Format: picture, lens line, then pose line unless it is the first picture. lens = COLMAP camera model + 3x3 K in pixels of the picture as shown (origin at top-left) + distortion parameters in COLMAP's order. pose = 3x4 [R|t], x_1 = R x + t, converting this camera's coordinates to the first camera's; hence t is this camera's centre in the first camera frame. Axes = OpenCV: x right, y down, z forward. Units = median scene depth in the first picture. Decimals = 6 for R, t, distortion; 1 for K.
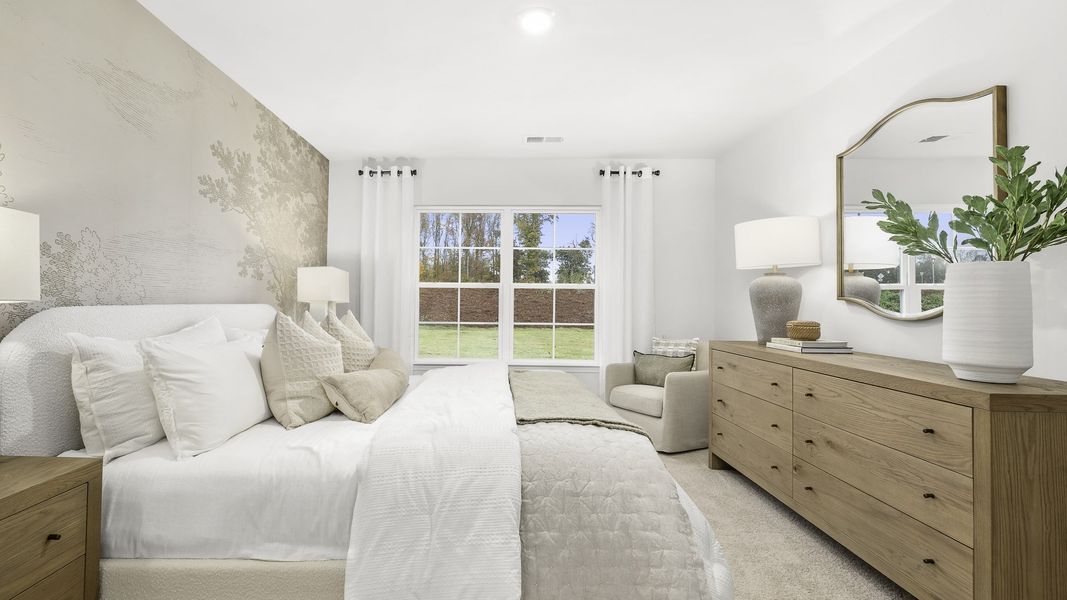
lens RADIAL K [[486.3, 0, 482.8], [0, 486.3, 288.2], [0, 0, 1]] dist [-0.001003, 0.000082]
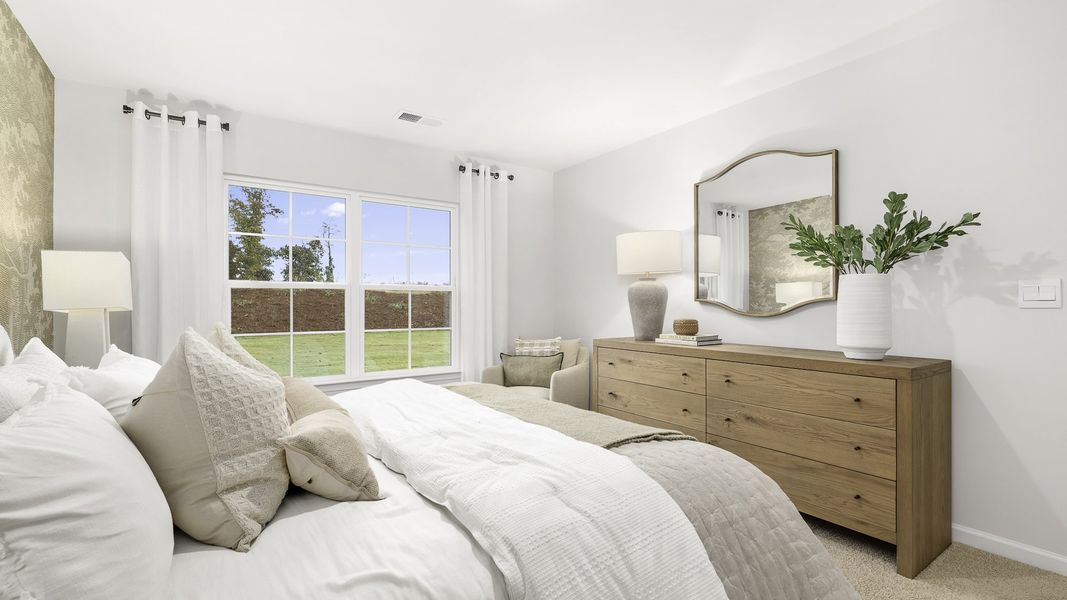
lens RADIAL K [[471.6, 0, 529.7], [0, 471.6, 301.7], [0, 0, 1]] dist [-0.000319, 0.000413]
pose [[0.805201, -0.007971, 0.592949, -0.344835], [-0.006883, 0.999717, 0.022787, 0.001064], [-0.592962, -0.022430, 0.804918, 0.301810]]
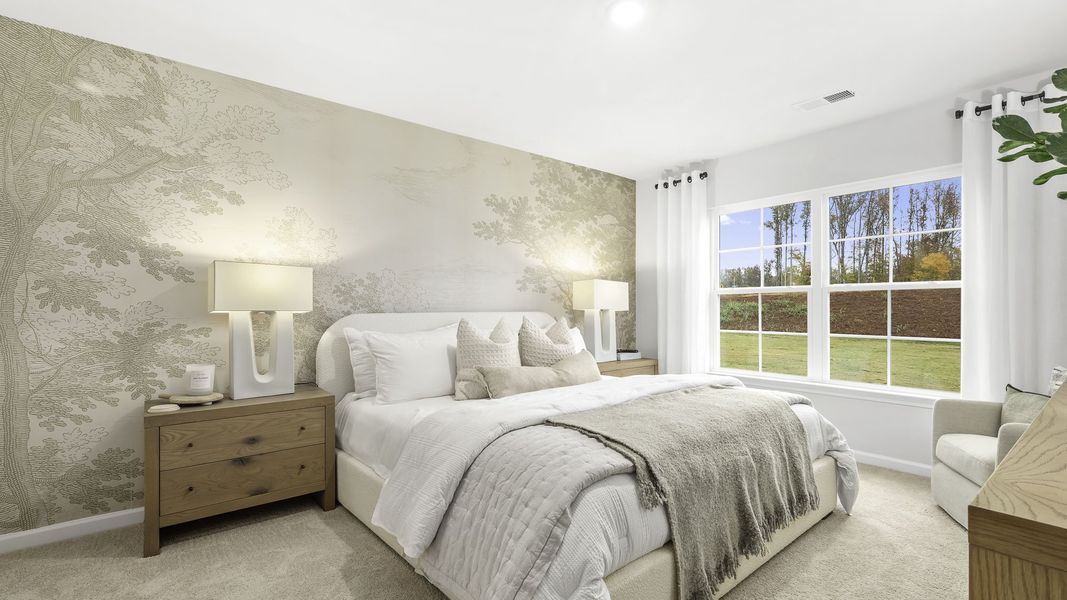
lens RADIAL K [[471.6, 0, 531.6], [0, 471.6, 302.0], [0, 0, 1]] dist [-0.000319, 0.000413]
pose [[0.656758, -0.018151, -0.753883, 0.593750], [0.027504, 0.999622, -0.000107, 0.007804], [0.753600, -0.020664, 0.657009, 0.215232]]
